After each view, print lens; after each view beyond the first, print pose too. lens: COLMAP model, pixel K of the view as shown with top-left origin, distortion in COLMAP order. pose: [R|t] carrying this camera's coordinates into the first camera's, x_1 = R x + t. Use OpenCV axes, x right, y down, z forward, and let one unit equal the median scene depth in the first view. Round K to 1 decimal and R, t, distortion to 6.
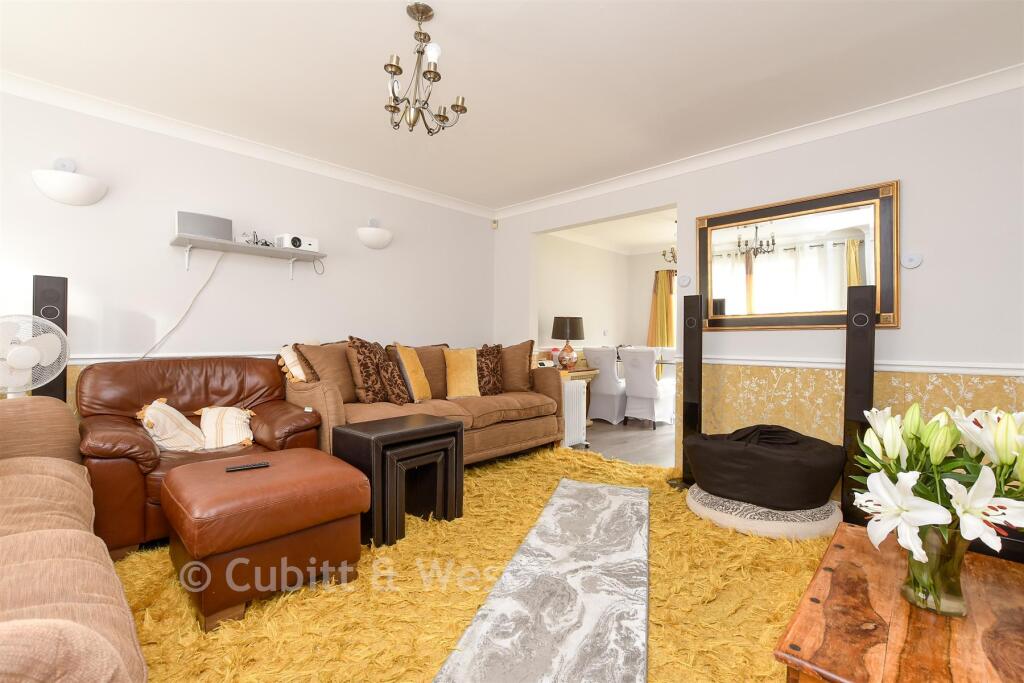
lens RADIAL K [[451.0, 0, 515.5], [0, 451.0, 335.3], [0, 0, 1]] dist [-0.019116, 0.000621]
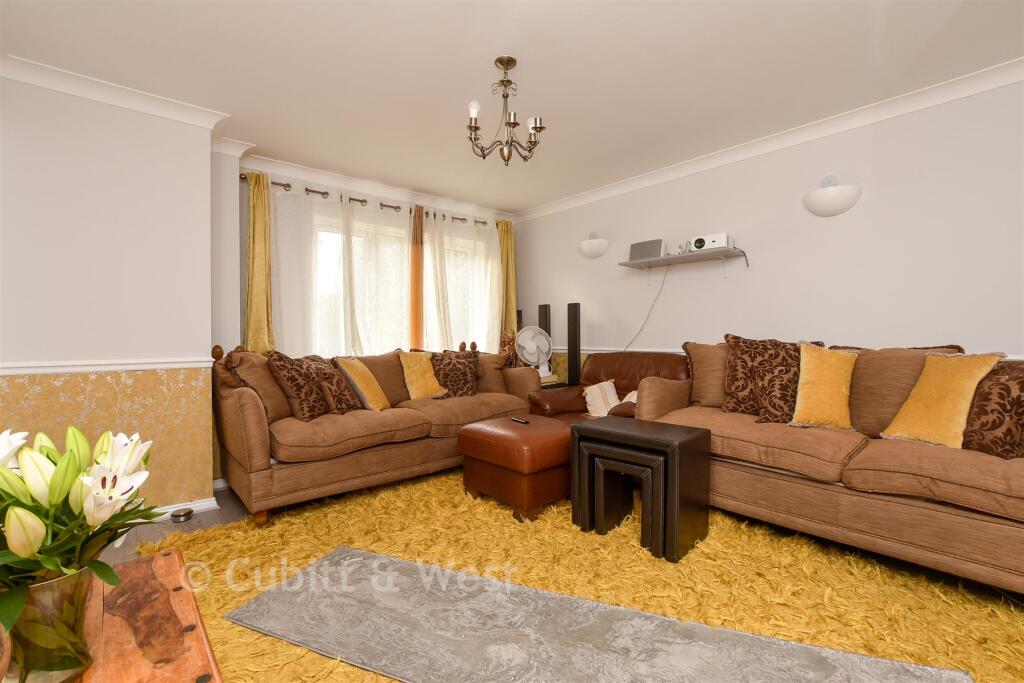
lens RADIAL K [[451.0, 0, 509.3], [0, 451.0, 344.1], [0, 0, 1]] dist [-0.019116, 0.000621]
pose [[-0.089852, 0.007608, -0.995926, 0.959453], [0.009357, 0.999933, 0.006795, 0.019246], [0.995911, -0.008708, -0.089917, 1.099968]]
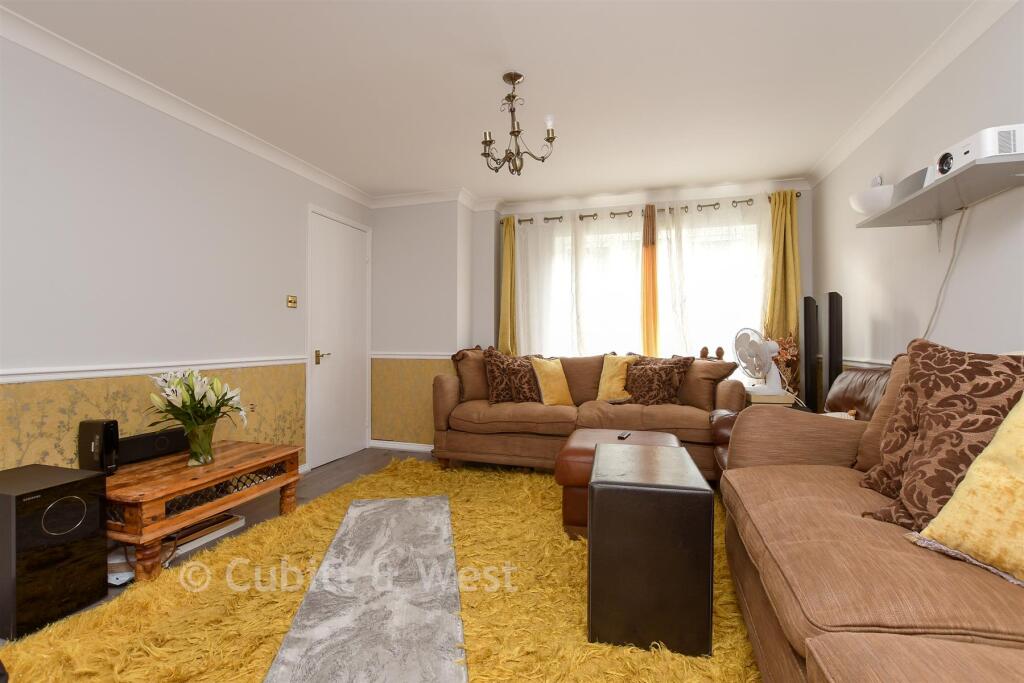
lens RADIAL K [[451.0, 0, 511.6], [0, 451.0, 339.8], [0, 0, 1]] dist [-0.019116, 0.000621]
pose [[-0.894341, -0.010066, -0.447272, 0.385783], [-0.007377, 0.999943, -0.007752, 0.014896], [0.447324, -0.003634, -0.894364, 1.997878]]
